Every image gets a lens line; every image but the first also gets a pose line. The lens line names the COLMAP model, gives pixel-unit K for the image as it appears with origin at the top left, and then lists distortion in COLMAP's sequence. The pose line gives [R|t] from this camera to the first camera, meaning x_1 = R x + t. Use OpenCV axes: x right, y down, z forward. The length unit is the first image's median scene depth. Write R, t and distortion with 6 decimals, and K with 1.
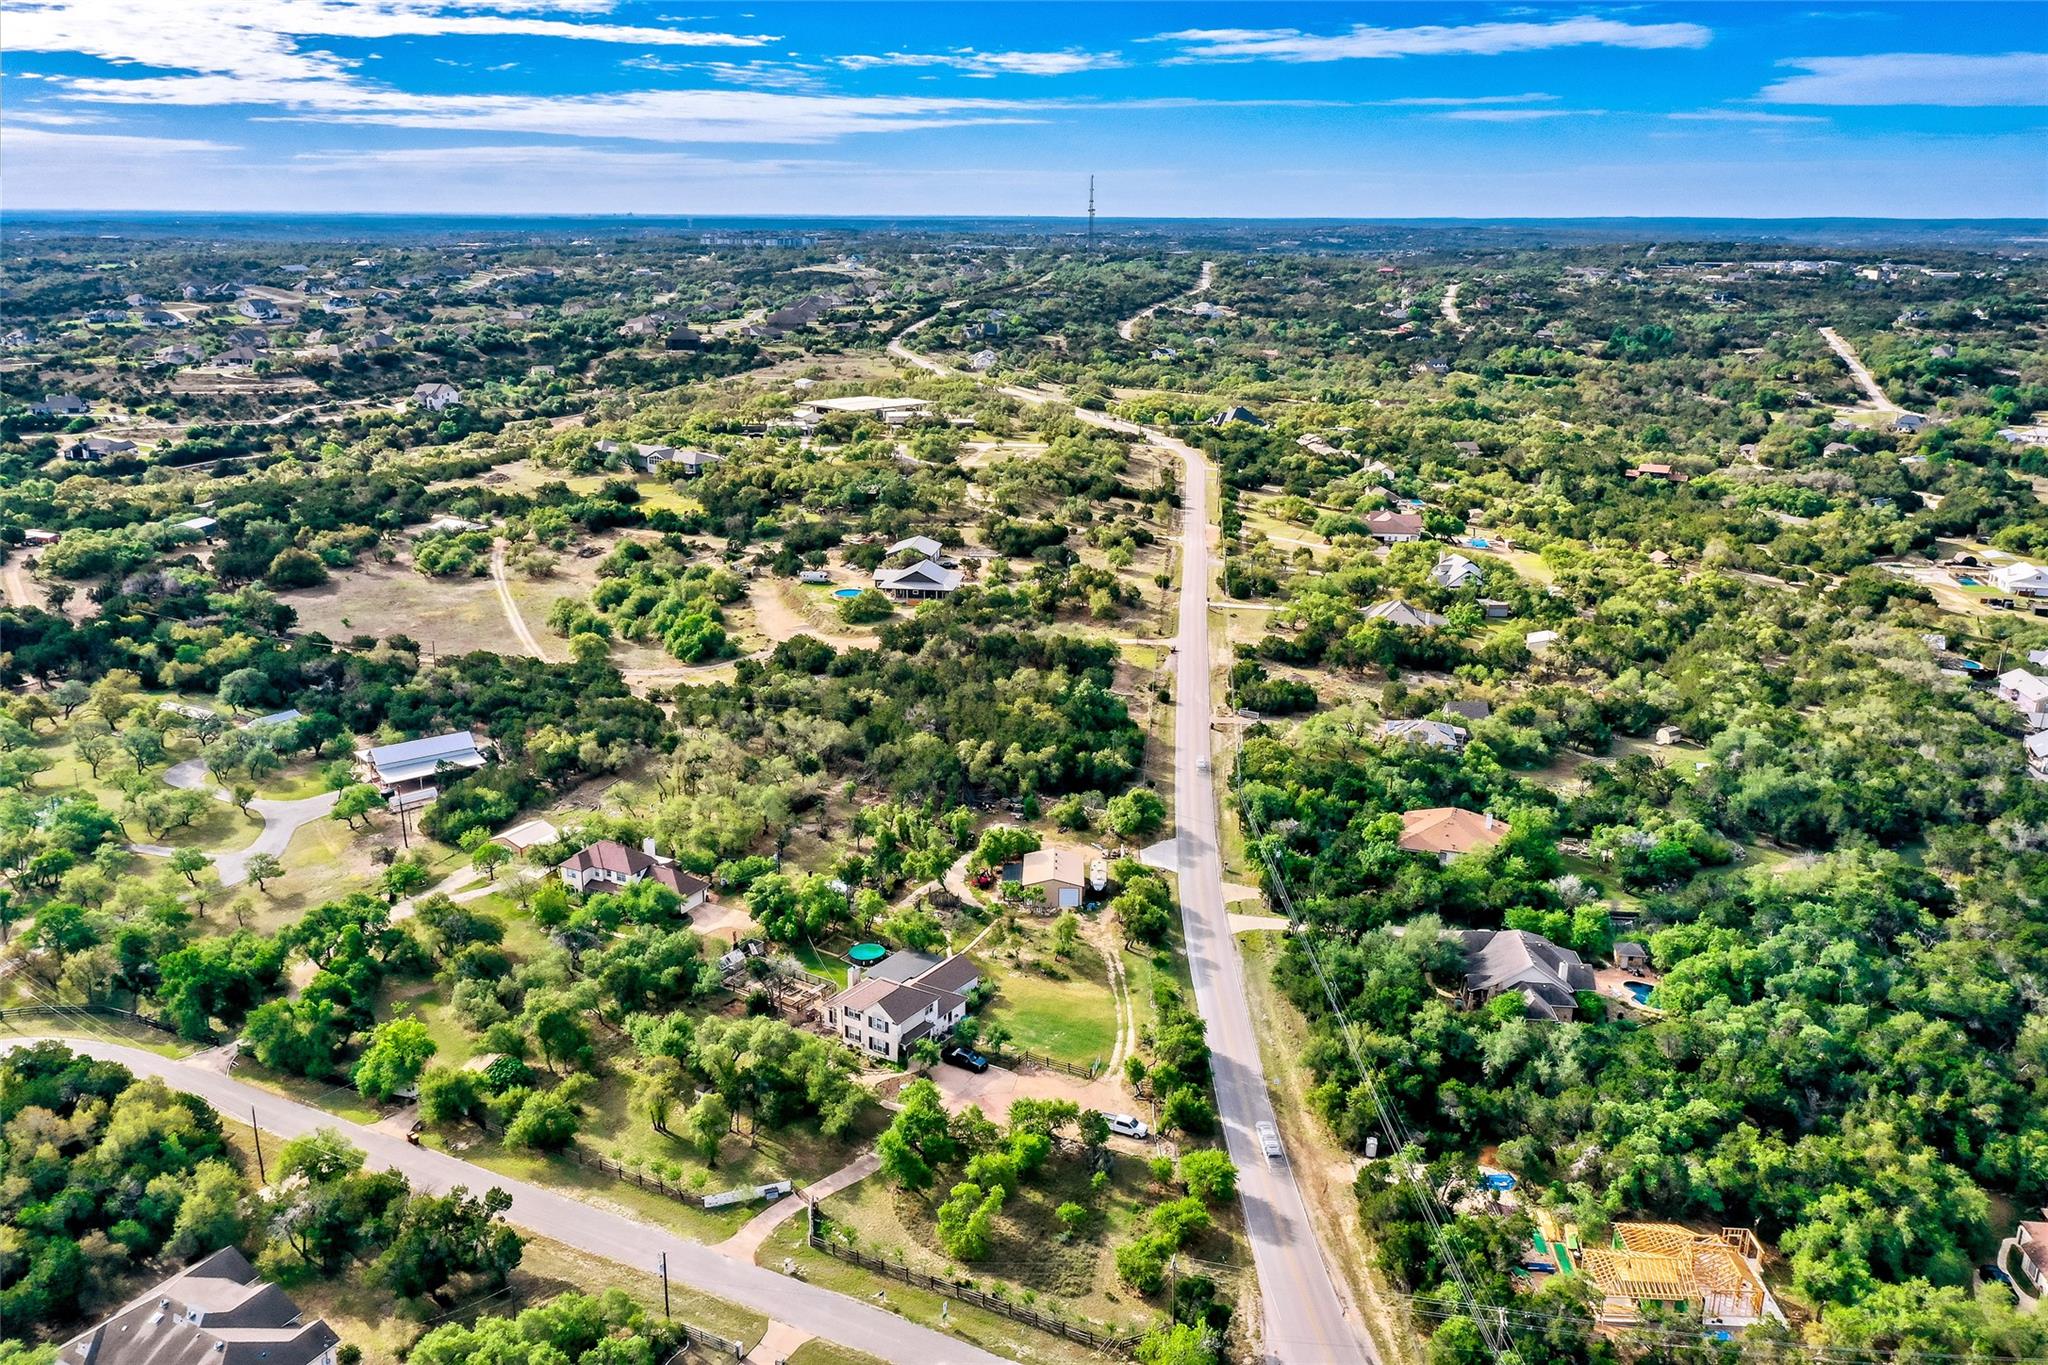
lens RADIAL K [[1626.2, 0, 1024.0], [0, 1626.2, 682.5], [0, 0, 1]] dist [0.007959, 0.007047]
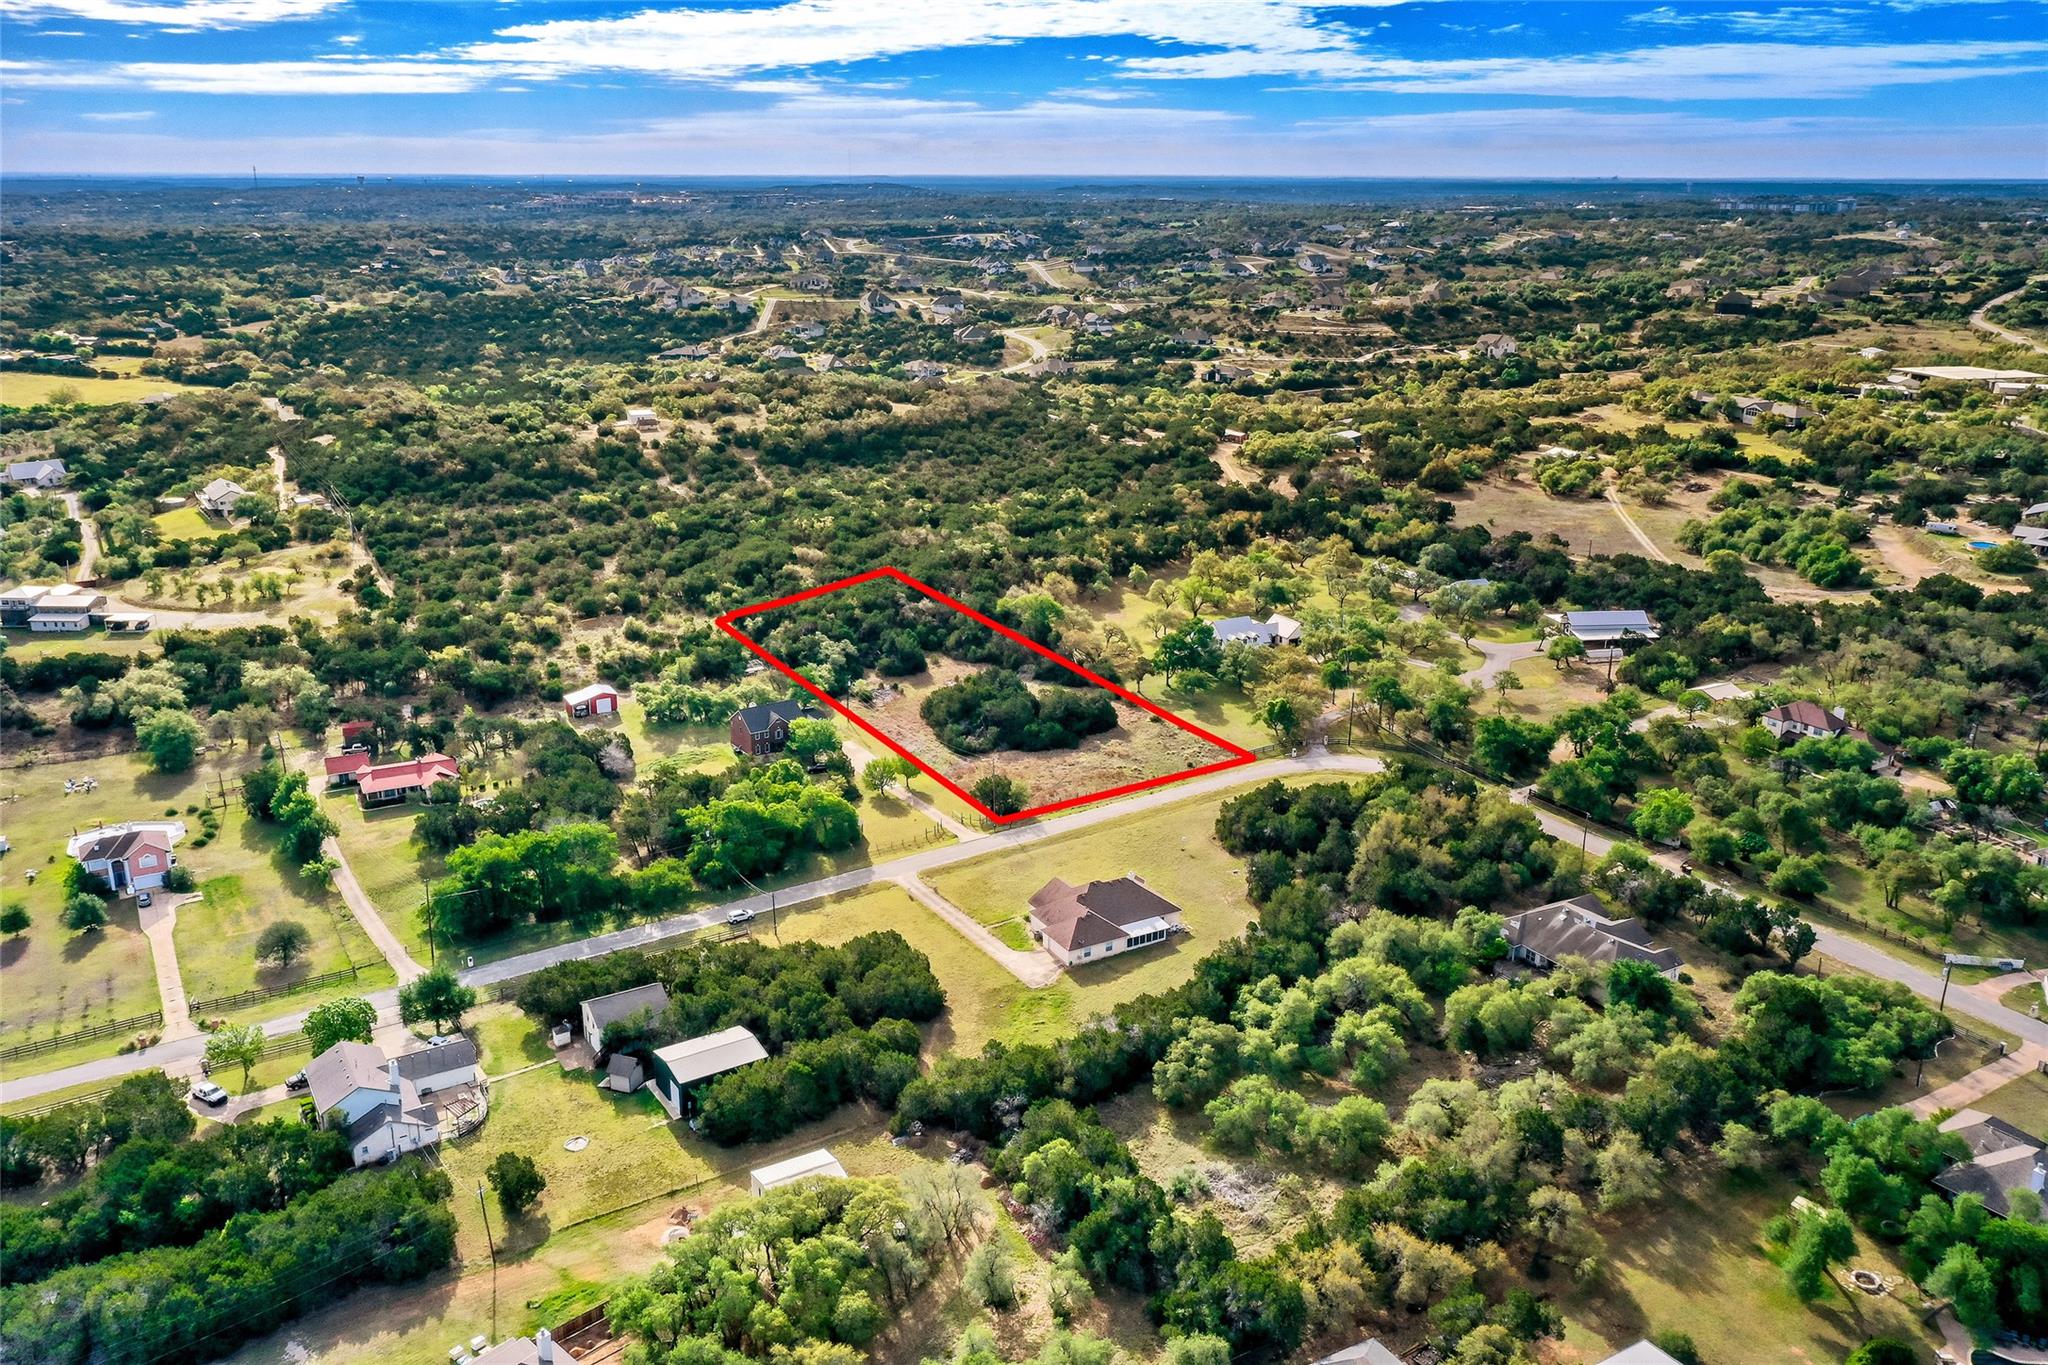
lens RADIAL K [[1648.5, 0, 999.1], [0, 1648.5, 687.7], [0, 0, 1]] dist [0.004269, 0.006035]
pose [[0.845676, 0.158648, -0.509572, -0.049881], [-0.148646, 0.987031, 0.060609, 0.036035], [0.512579, 0.024490, 0.858291, -0.123927]]
